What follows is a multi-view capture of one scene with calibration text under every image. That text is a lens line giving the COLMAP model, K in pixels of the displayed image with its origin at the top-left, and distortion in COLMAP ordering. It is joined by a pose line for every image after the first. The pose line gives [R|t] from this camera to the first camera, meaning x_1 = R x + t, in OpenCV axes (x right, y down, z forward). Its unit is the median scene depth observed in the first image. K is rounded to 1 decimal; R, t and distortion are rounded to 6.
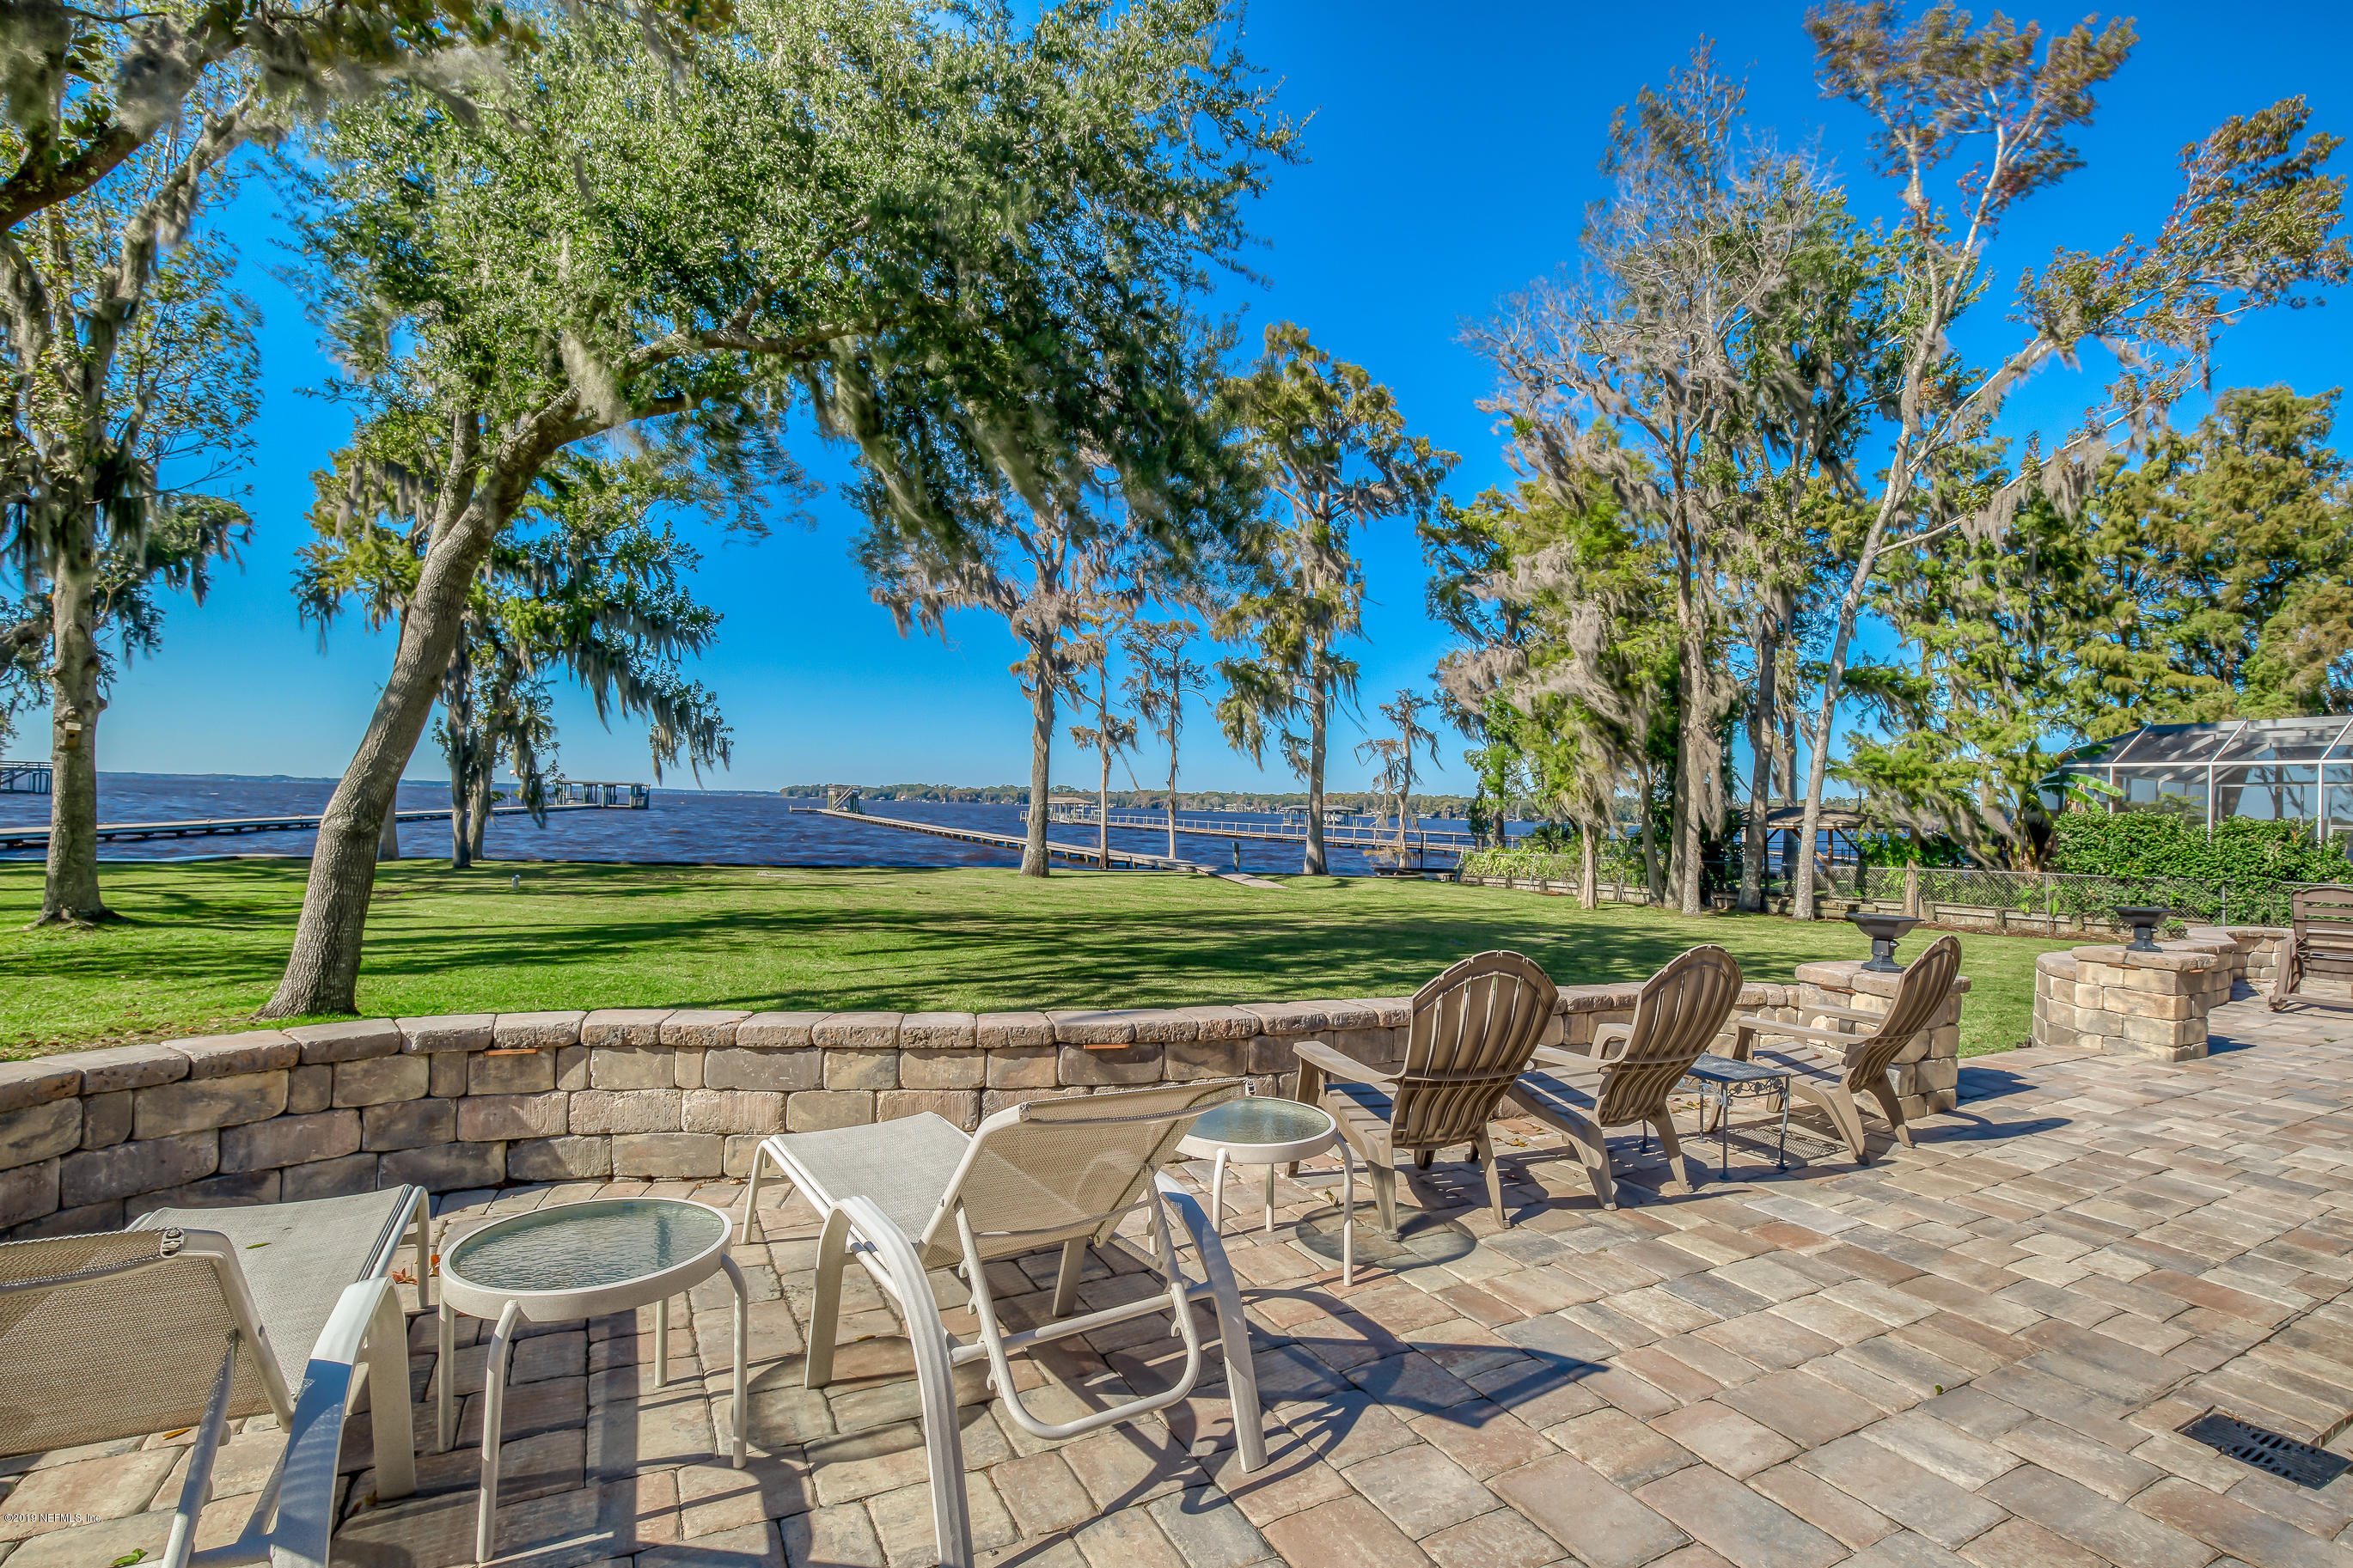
lens RADIAL K [[1082.5, 0, 1194.1], [0, 1082.5, 775.6], [0, 0, 1]] dist [-0.011679, 0.001497]
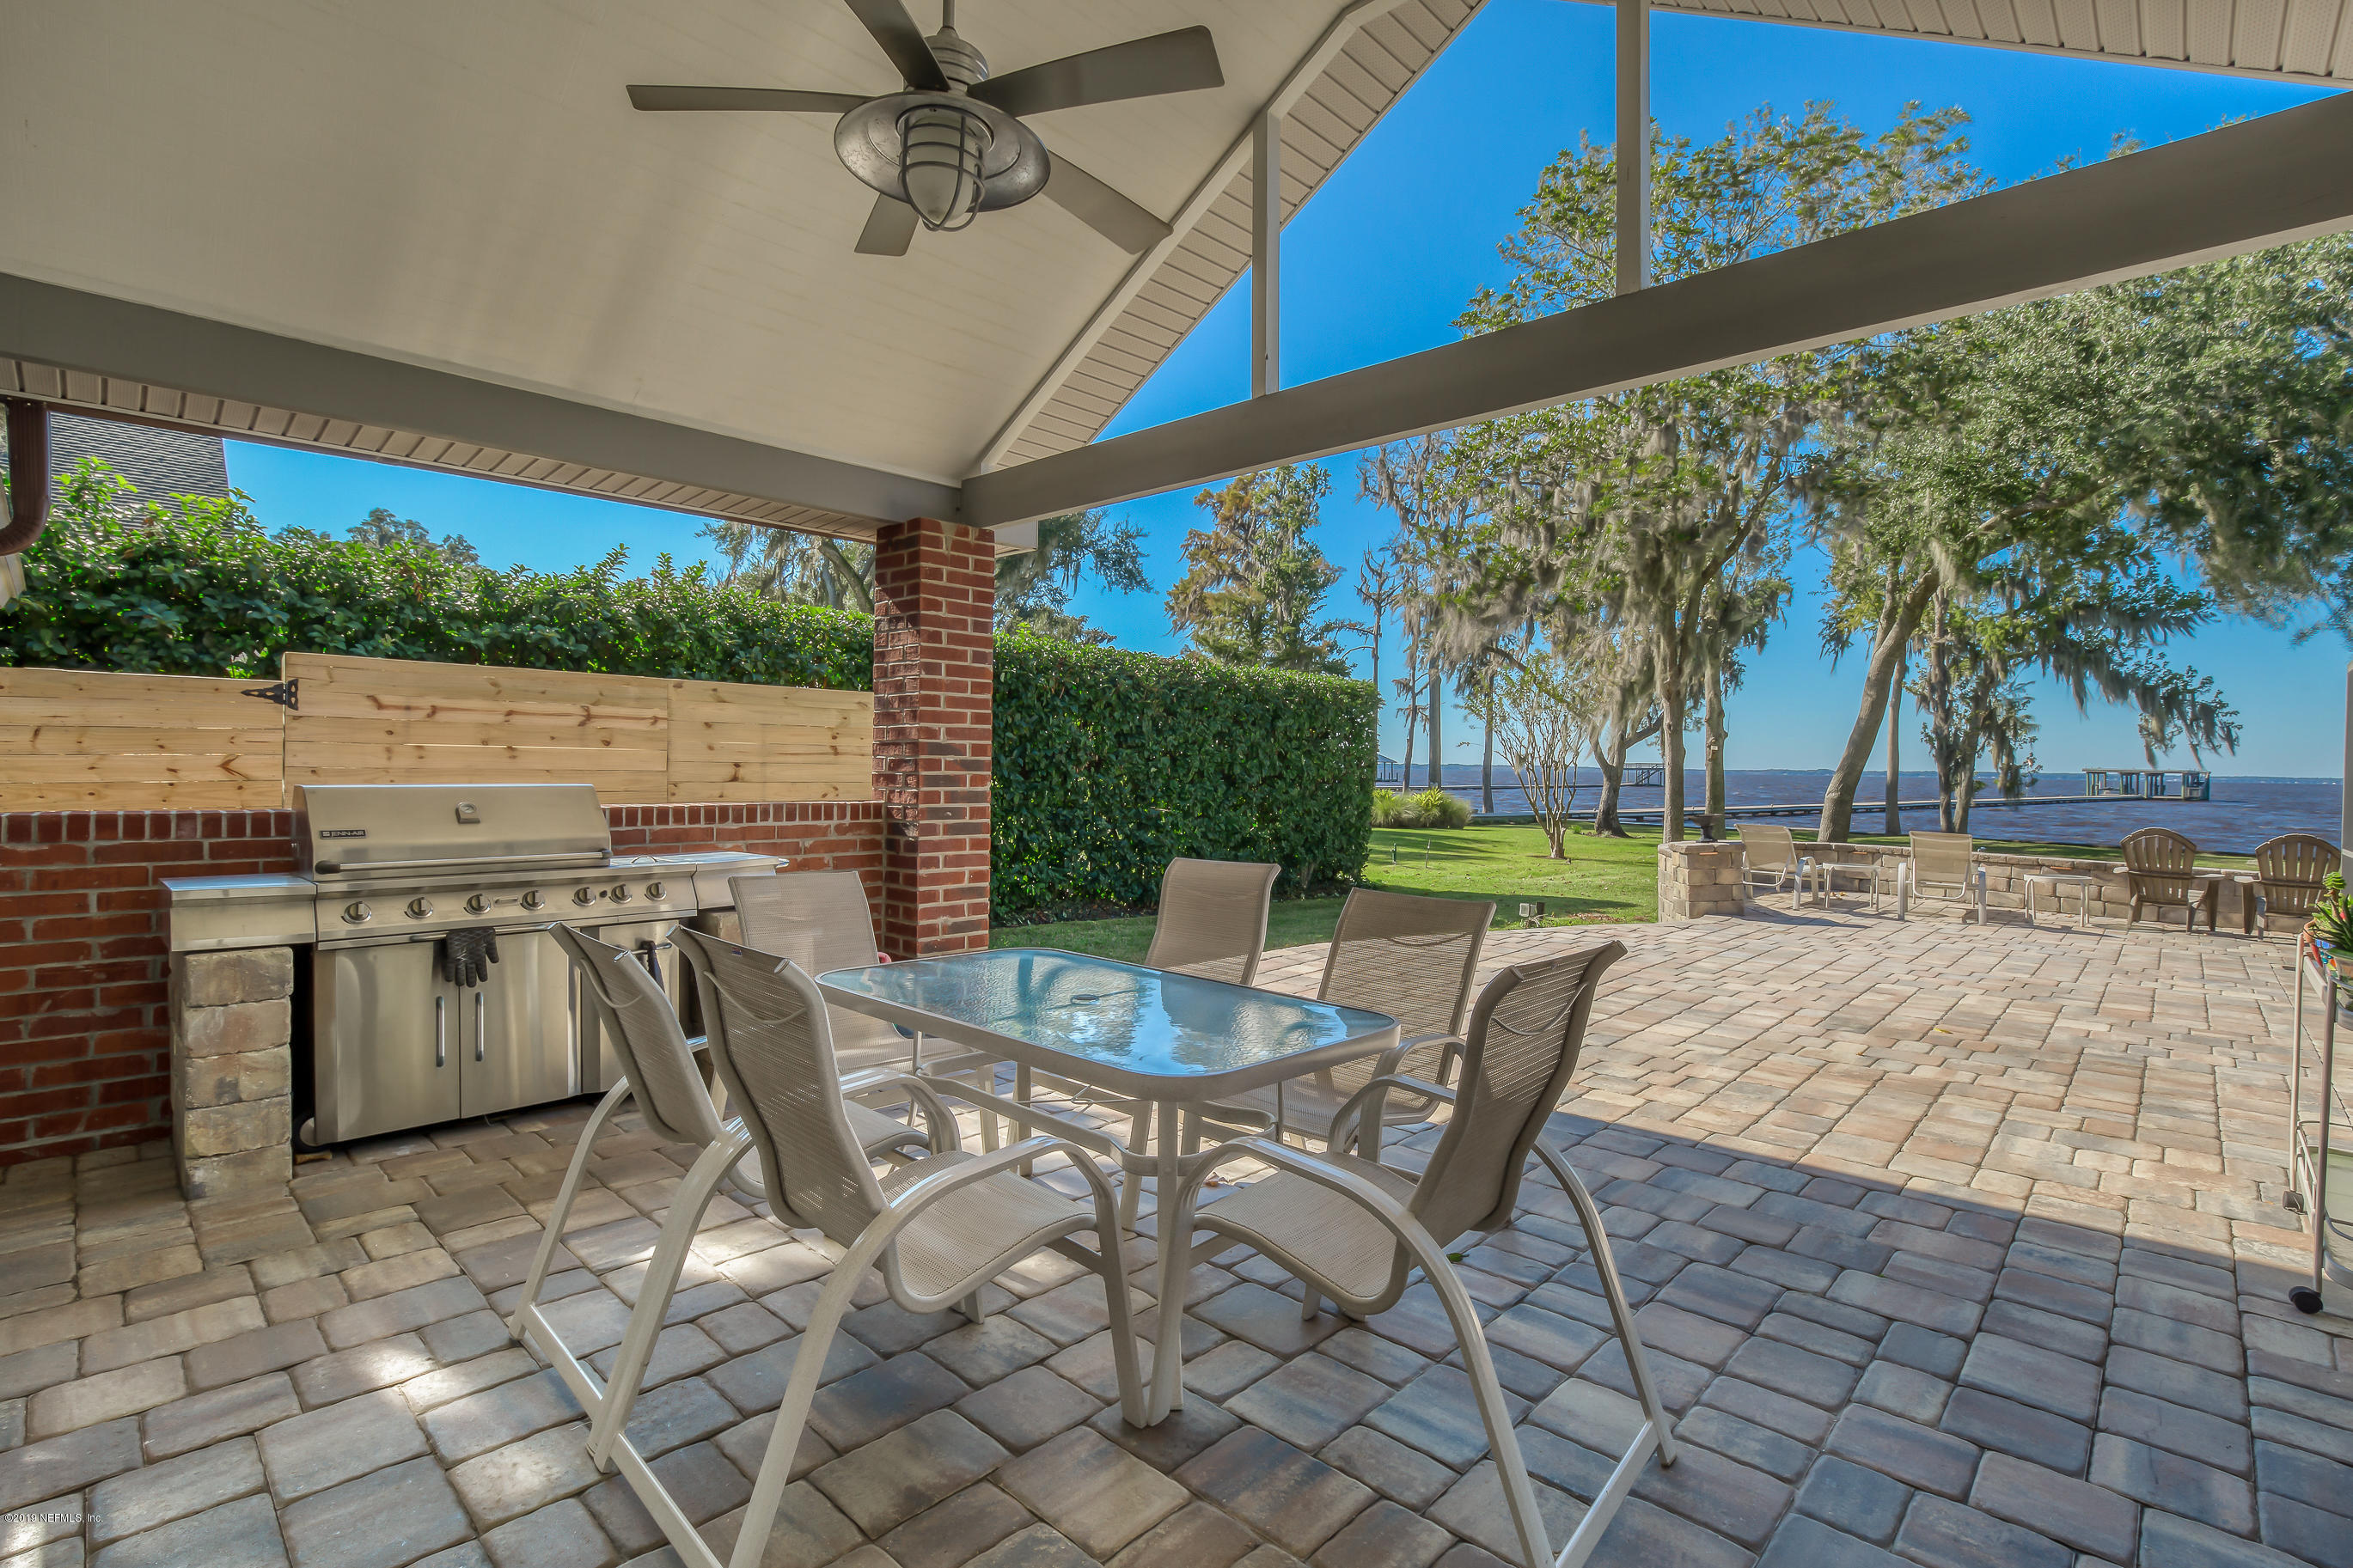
lens RADIAL K [[1082.5, 0, 1187.2], [0, 1082.5, 768.3], [0, 0, 1]] dist [-0.011679, 0.001497]
pose [[0.327652, -0.019993, -0.944587, 0.175581], [0.021122, 0.999681, -0.013833, -0.001258], [0.944562, -0.015419, 0.327970, -0.197954]]
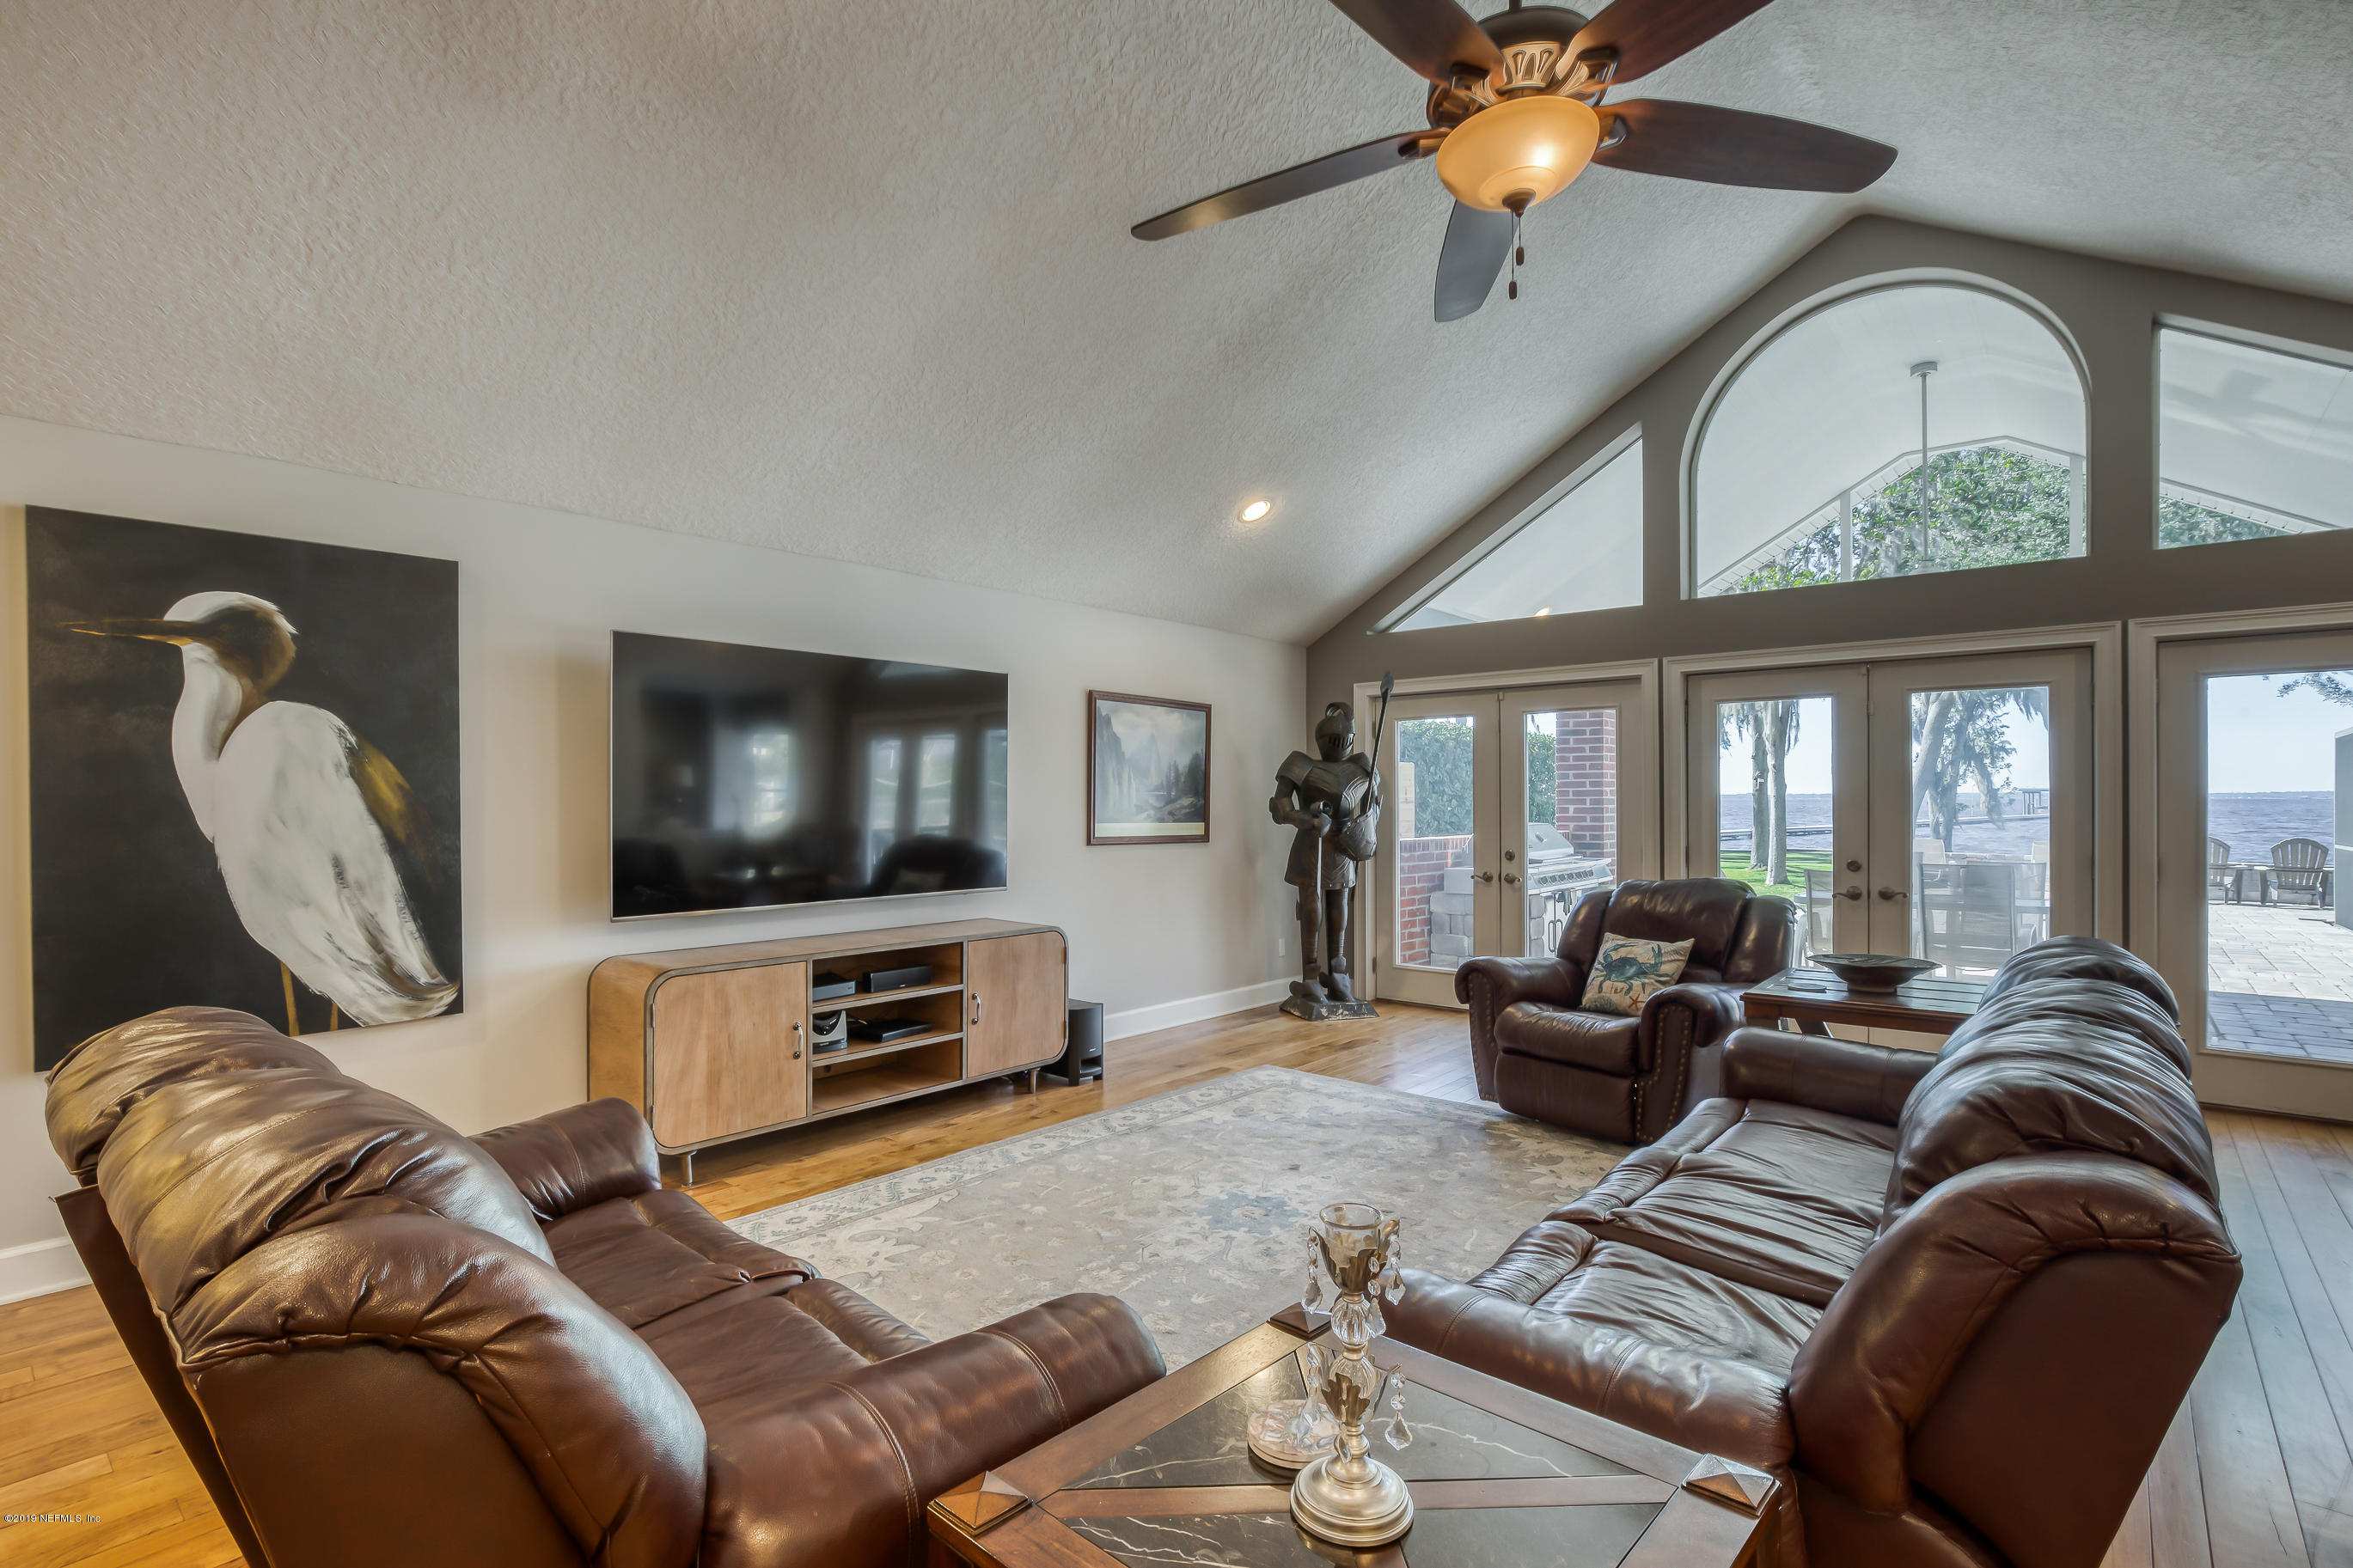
lens RADIAL K [[1082.5, 0, 1169.7], [0, 1082.5, 815.3], [0, 0, 1]] dist [-0.011679, 0.001497]
pose [[0.360264, -0.018222, -0.932673, 0.239827], [0.043510, 0.999049, -0.002712, -0.008958], [0.931835, -0.039603, 0.360714, -0.392533]]
